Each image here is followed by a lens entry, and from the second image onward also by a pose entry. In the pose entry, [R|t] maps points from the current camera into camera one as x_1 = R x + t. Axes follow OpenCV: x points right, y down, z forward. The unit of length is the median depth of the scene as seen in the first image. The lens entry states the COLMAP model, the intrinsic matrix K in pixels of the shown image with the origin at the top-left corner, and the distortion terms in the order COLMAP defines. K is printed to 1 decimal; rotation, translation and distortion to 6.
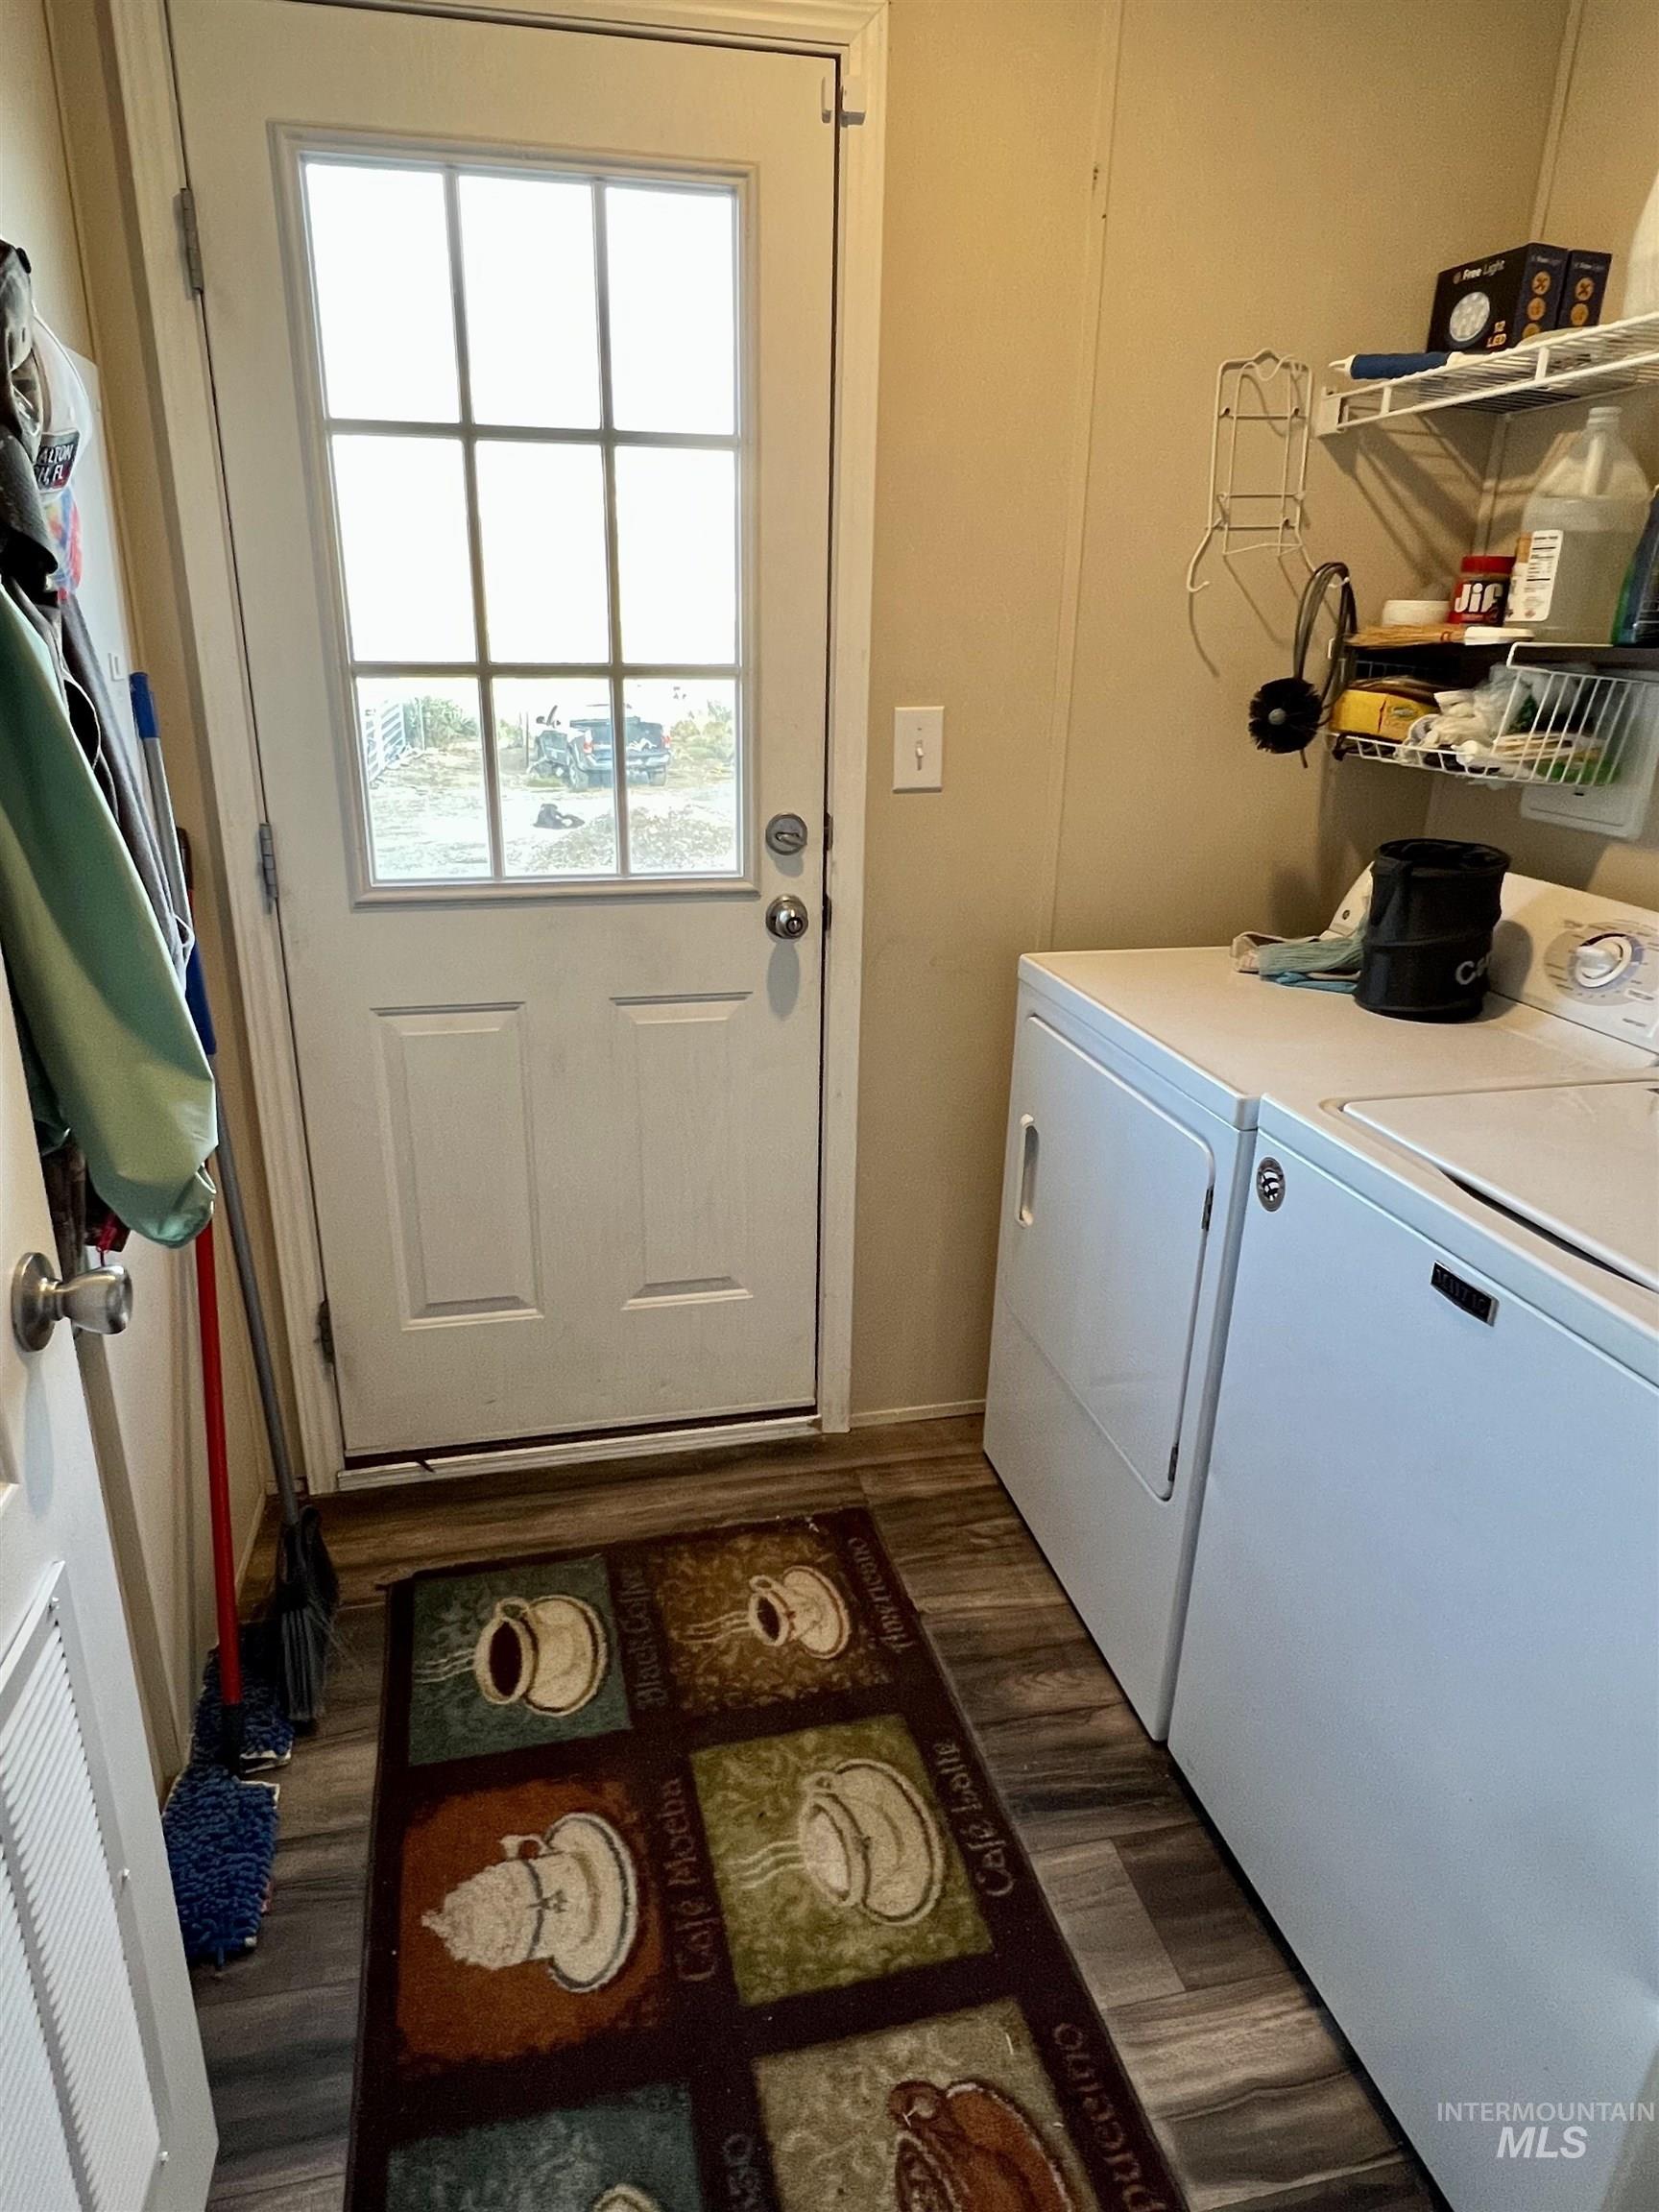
lens RADIAL K [[1336.5, 0, 816.1], [0, 1336.5, 1117.6], [0, 0, 1]] dist [-0.000707, 0.000573]
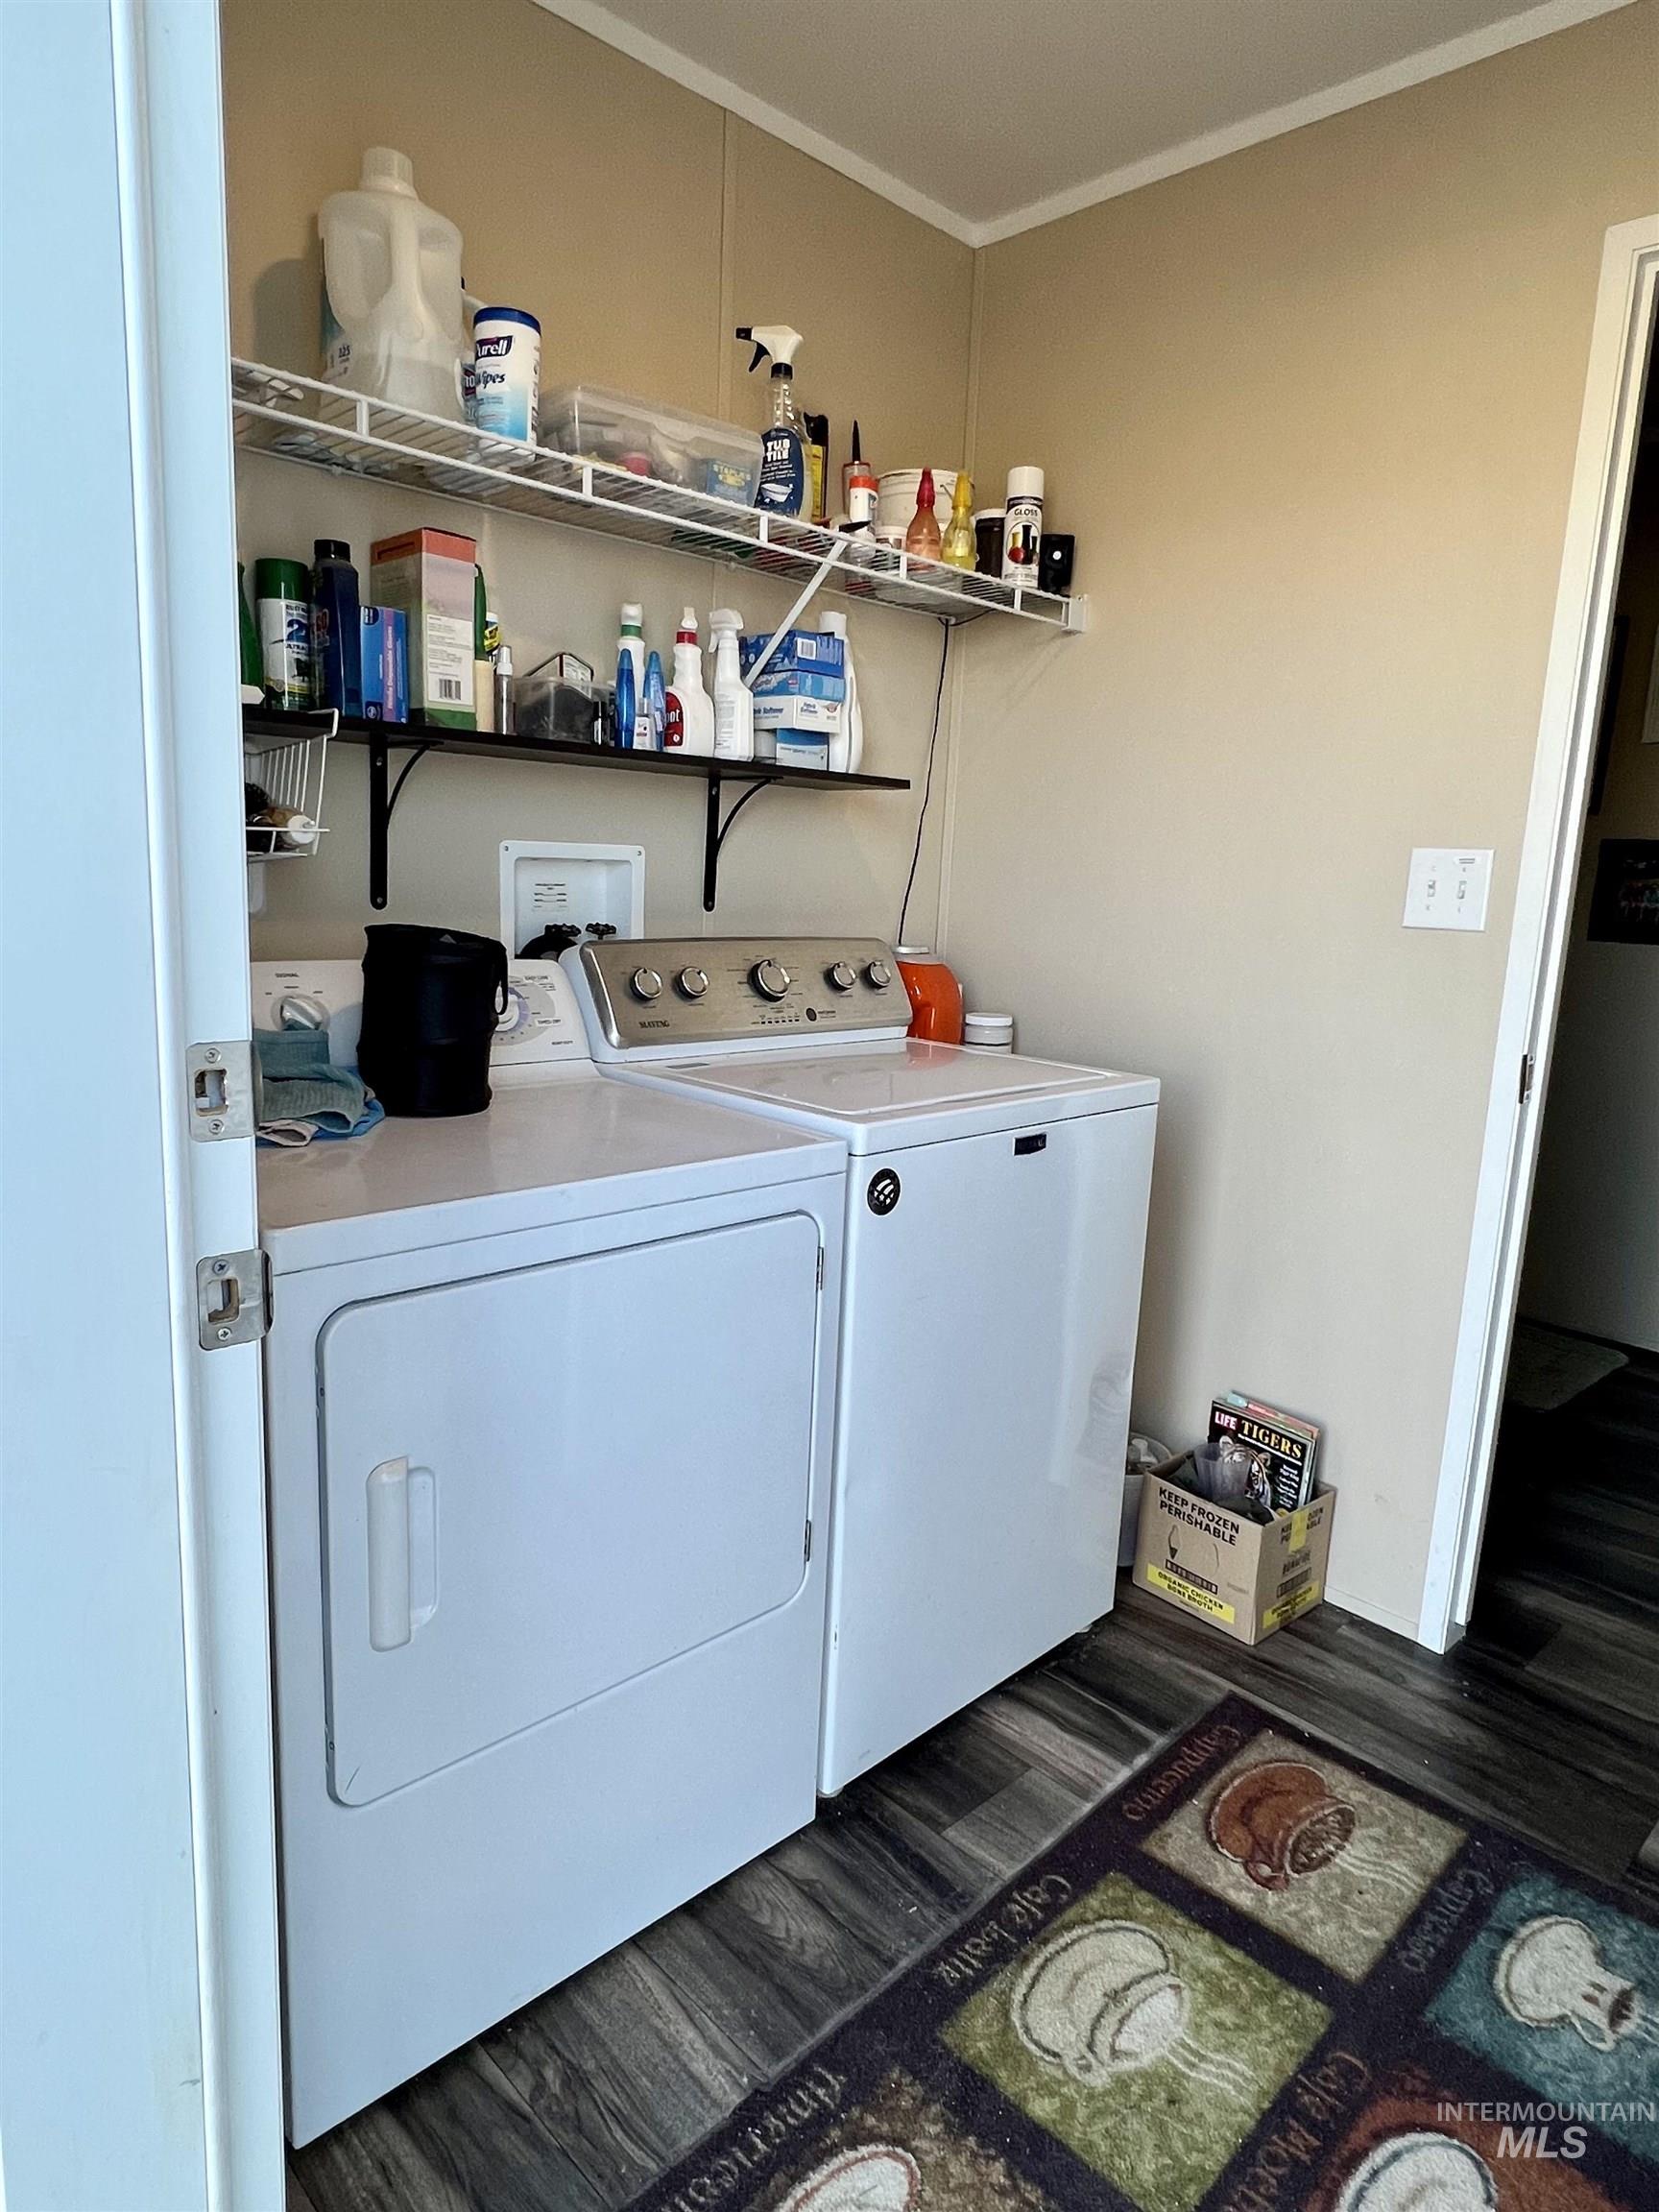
lens RADIAL K [[1336.5, 0, 824.9], [0, 1336.5, 1105.4], [0, 0, 1]] dist [-0.000707, 0.000573]
pose [[-0.523719, -0.192235, 0.829918, -0.509034], [0.244378, 0.899360, 0.362534, -0.393937], [-0.816087, 0.392680, -0.424034, 1.318411]]
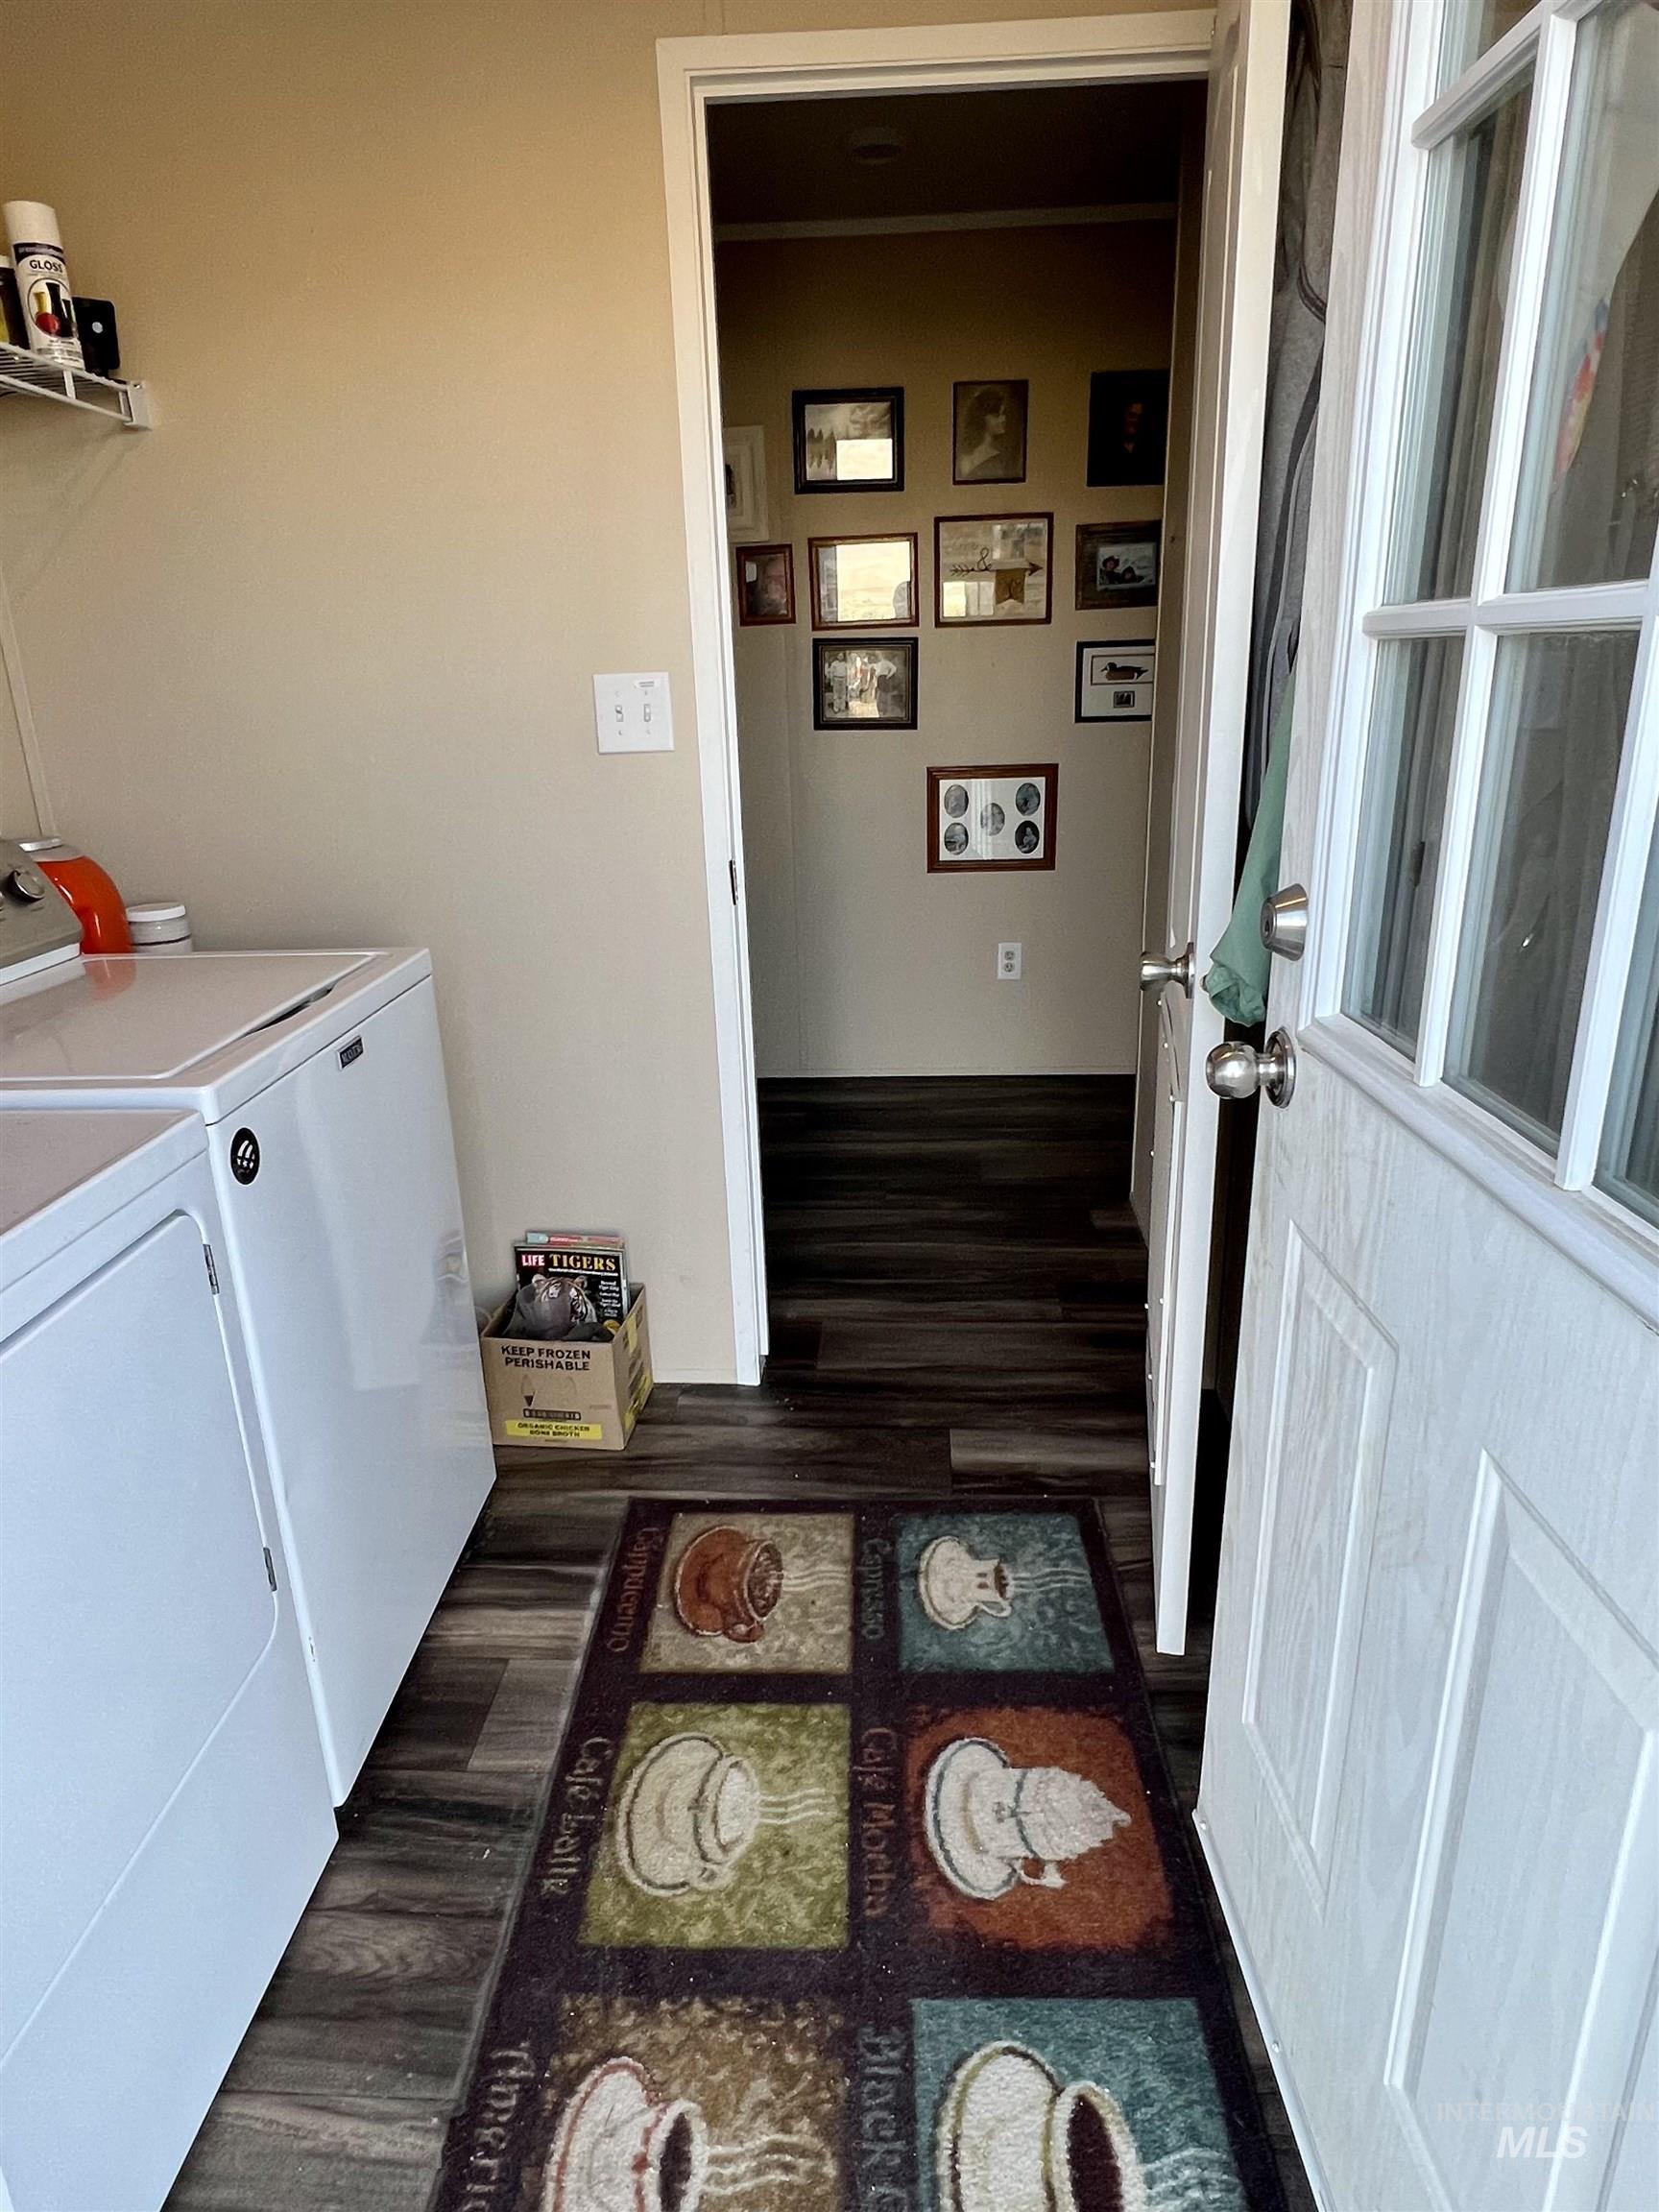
lens RADIAL K [[1336.5, 0, 826.4], [0, 1336.5, 1106.6], [0, 0, 1]] dist [-0.000707, 0.000573]
pose [[-0.962720, -0.074143, 0.260139, -0.278918], [0.106249, 0.780760, 0.615732, -0.466679], [-0.248758, 0.620417, -0.743776, 1.399984]]
